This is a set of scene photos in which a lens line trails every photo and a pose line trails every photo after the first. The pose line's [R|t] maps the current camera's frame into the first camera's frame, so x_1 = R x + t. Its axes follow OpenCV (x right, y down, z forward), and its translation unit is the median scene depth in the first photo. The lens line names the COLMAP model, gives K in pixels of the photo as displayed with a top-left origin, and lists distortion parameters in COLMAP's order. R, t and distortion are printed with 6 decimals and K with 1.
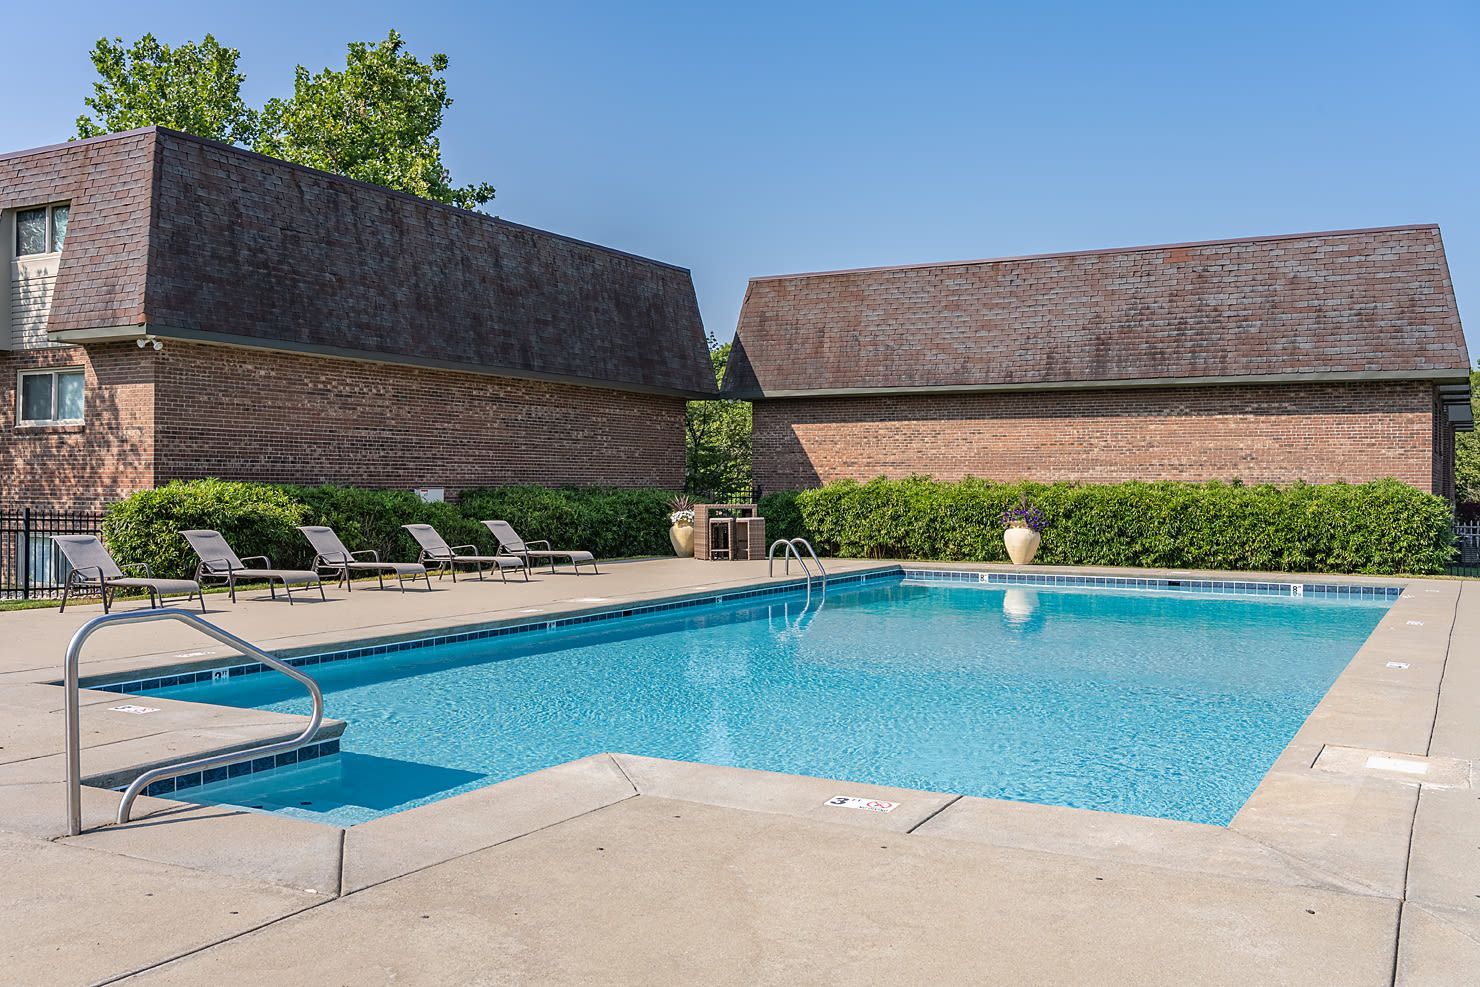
lens RADIAL K [[1316.9, 0, 748.6], [0, 1316.9, 490.4], [0, 0, 1]] dist [-0.010229, 0.002062]
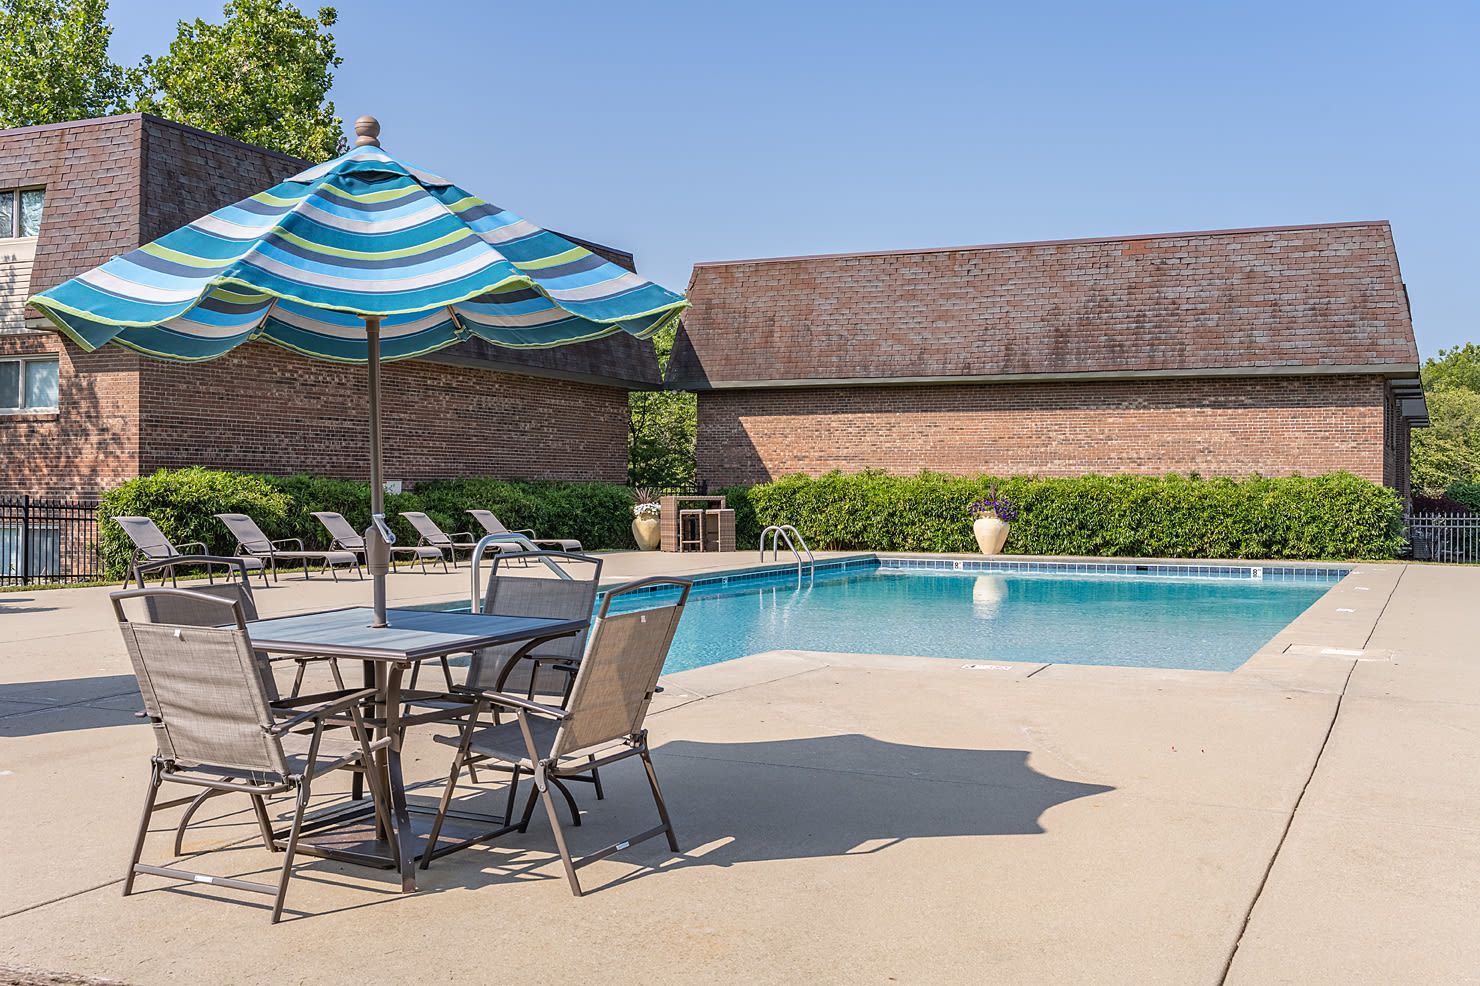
lens RADIAL K [[1547.6, 0, 728.0], [0, 1547.6, 498.4], [0, 0, 1]] dist [-0.007236, 0.000000]
pose [[0.997302, -0.000661, 0.073402, -0.071021], [0.000615, 1.000000, 0.000648, 0.010583], [-0.073402, -0.000601, 0.997302, -0.151282]]
